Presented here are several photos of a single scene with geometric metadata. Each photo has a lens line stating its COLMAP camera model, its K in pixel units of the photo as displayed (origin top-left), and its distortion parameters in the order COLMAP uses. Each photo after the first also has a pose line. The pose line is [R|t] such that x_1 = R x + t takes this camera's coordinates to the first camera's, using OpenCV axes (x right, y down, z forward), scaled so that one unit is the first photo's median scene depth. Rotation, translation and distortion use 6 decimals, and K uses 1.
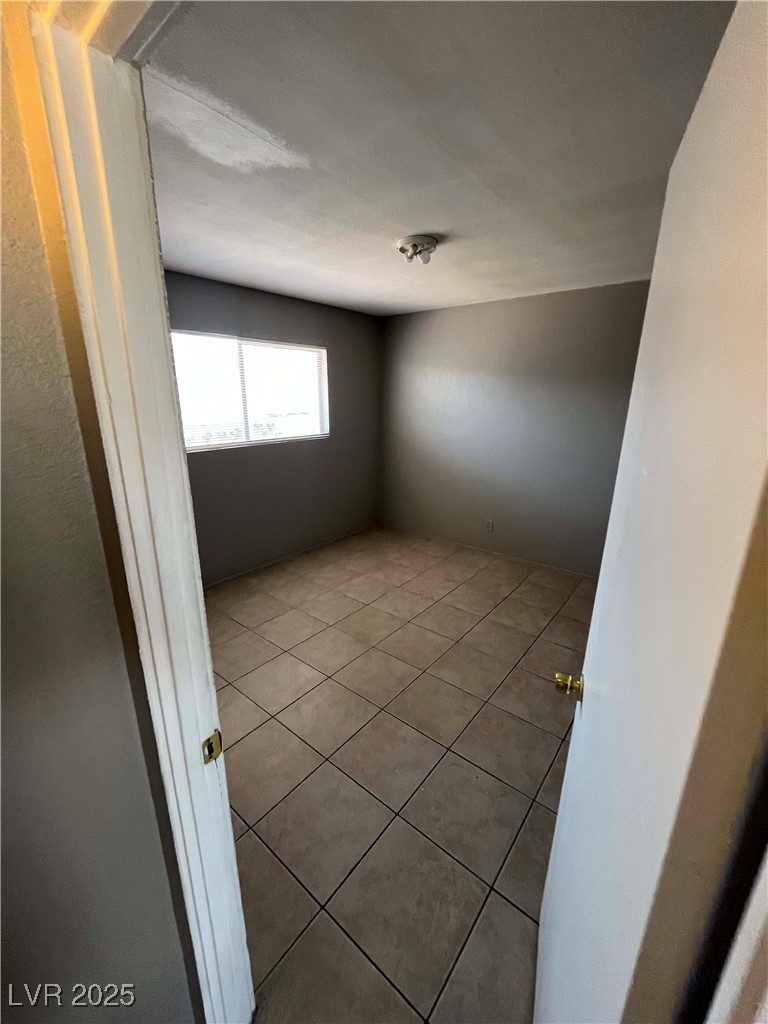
lens RADIAL K [[412.1, 0, 384.0], [0, 412.1, 511.5], [0, 0, 1]] dist [-0.001546, -0.000020]
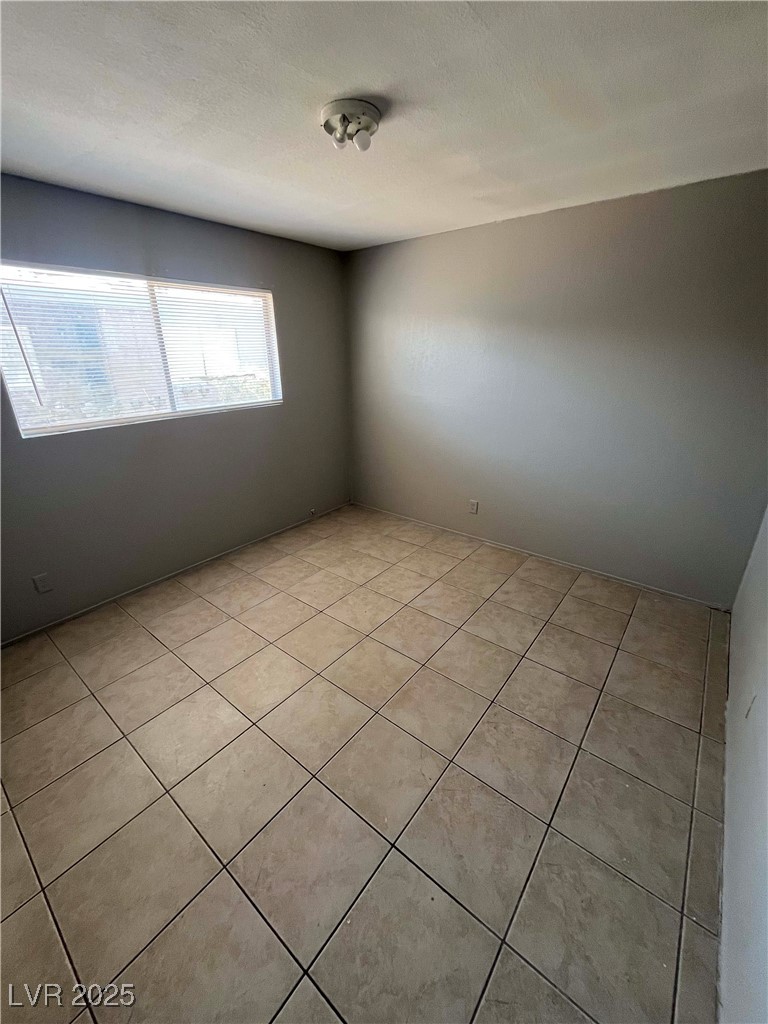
lens RADIAL K [[412.1, 0, 384.3], [0, 412.1, 510.3], [0, 0, 1]] dist [-0.001546, -0.000020]
pose [[0.999903, -0.013906, 0.001024, 0.094444], [0.013745, 0.995378, 0.095047, -0.058515], [-0.002341, -0.095024, 0.995472, 0.205775]]
